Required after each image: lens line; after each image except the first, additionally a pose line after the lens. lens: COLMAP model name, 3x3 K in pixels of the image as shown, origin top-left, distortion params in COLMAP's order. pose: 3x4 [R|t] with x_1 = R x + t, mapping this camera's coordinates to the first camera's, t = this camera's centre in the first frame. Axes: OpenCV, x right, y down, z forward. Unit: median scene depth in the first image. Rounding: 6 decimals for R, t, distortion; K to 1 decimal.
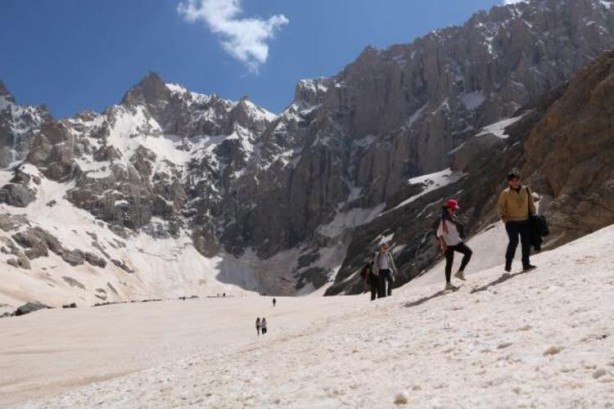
lens RADIAL K [[532.9, 0, 307.0], [0, 532.9, 204.5], [0, 0, 1]] dist [-0.062392, 0.010686]
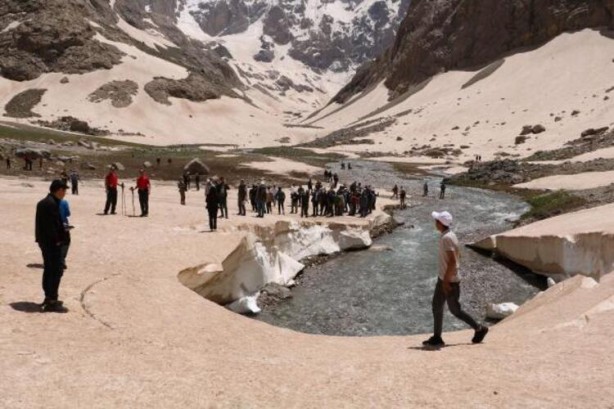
lens RADIAL K [[513.3, 0, 307.1], [0, 513.3, 220.1], [0, 0, 1]] dist [-0.071949, 0.097264]
pose [[0.943497, 0.054166, -0.326925, 0.193947], [0.078452, 0.921995, 0.379170, -0.125043], [0.321961, -0.383393, 0.865650, -0.651102]]
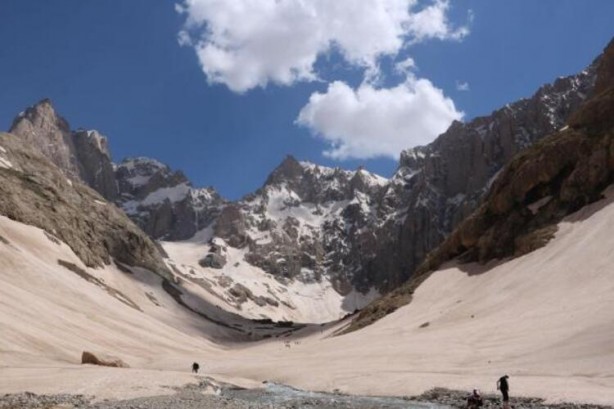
lens RADIAL K [[513.3, 0, 307.1], [0, 513.3, 220.1], [0, 0, 1]] dist [-0.071949, 0.097264]
pose [[0.971618, -0.074856, -0.224398, 0.031697], [0.067706, 0.996927, -0.039399, -0.045044], [0.226657, 0.023088, 0.973701, -0.289581]]
